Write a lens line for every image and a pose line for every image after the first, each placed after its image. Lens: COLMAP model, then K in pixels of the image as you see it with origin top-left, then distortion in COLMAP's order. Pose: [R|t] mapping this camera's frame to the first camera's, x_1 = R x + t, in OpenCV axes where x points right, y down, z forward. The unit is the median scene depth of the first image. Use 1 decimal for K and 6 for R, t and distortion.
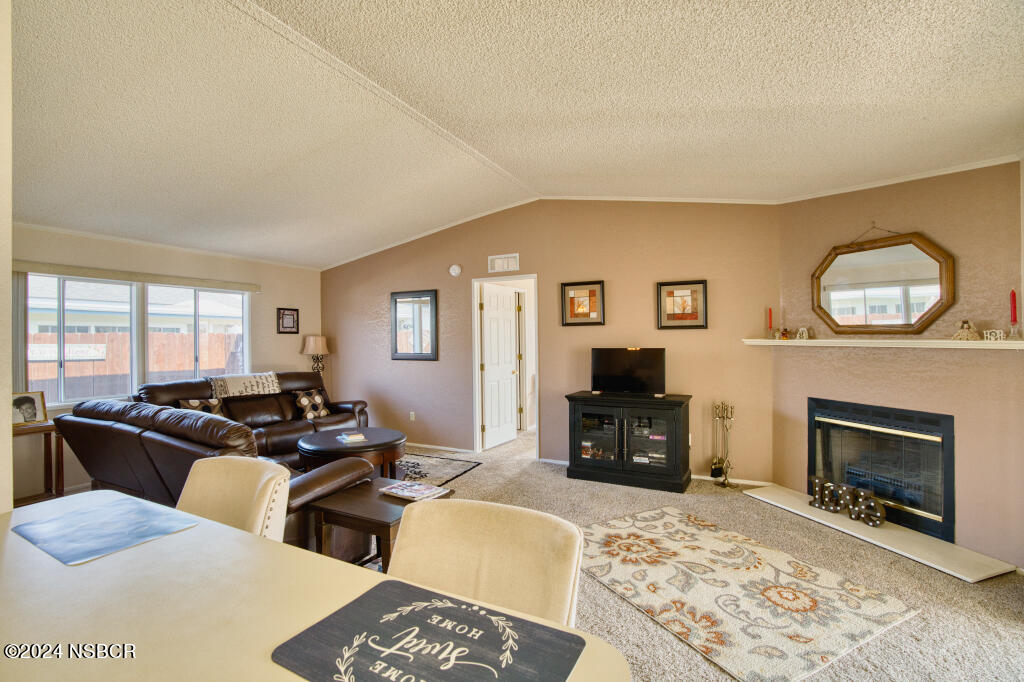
lens RADIAL K [[465.0, 0, 522.3], [0, 465.0, 340.3], [0, 0, 1]] dist [-0.000947, 0.001007]
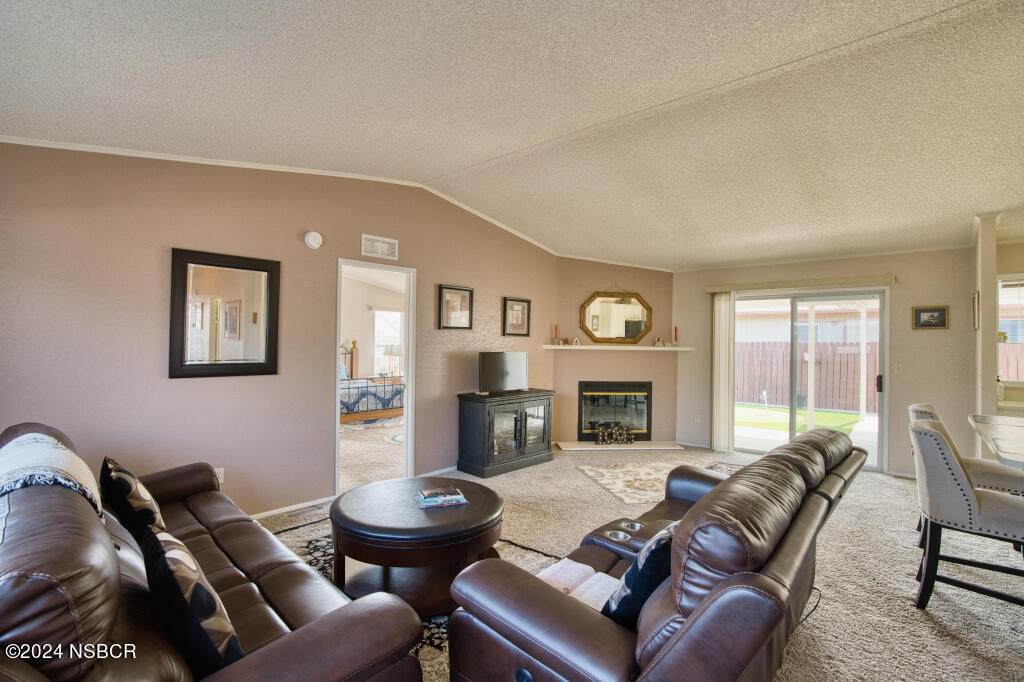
lens RADIAL K [[465.0, 0, 520.9], [0, 465.0, 342.8], [0, 0, 1]] dist [-0.000947, 0.001007]
pose [[0.291057, 0.009180, 0.956662, -0.967389], [-0.013603, 0.999893, -0.005456, -0.000293], [-0.956609, -0.011426, 0.291150, 0.699451]]
